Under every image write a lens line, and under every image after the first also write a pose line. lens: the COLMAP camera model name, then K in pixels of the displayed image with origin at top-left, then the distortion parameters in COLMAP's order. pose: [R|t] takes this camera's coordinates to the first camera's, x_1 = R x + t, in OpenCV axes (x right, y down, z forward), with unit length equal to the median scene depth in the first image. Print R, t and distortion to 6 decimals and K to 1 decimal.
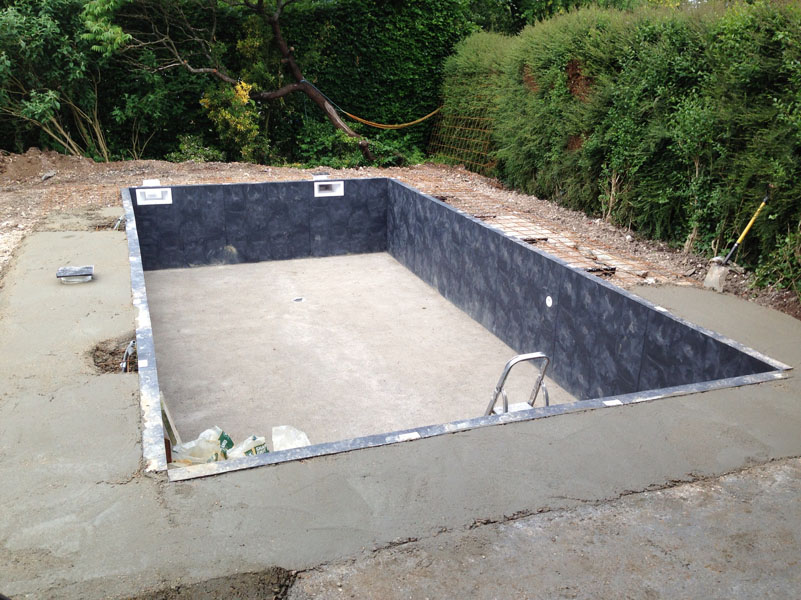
lens RADIAL K [[735.3, 0, 395.3], [0, 735.3, 301.4], [0, 0, 1]] dist [0.062717, 0.000000]
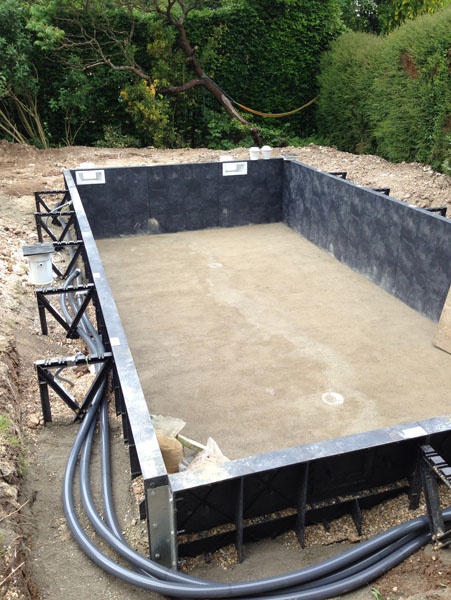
lens RADIAL K [[550.8, 0, 226.6], [0, 550.8, 300.2], [0, 0, 1]] dist [0.062717, 0.000000]
pose [[0.998903, -0.004688, -0.046596, -0.064658], [0.008378, 0.996815, 0.079303, -0.013984], [0.046075, -0.079606, 0.995761, 0.108925]]
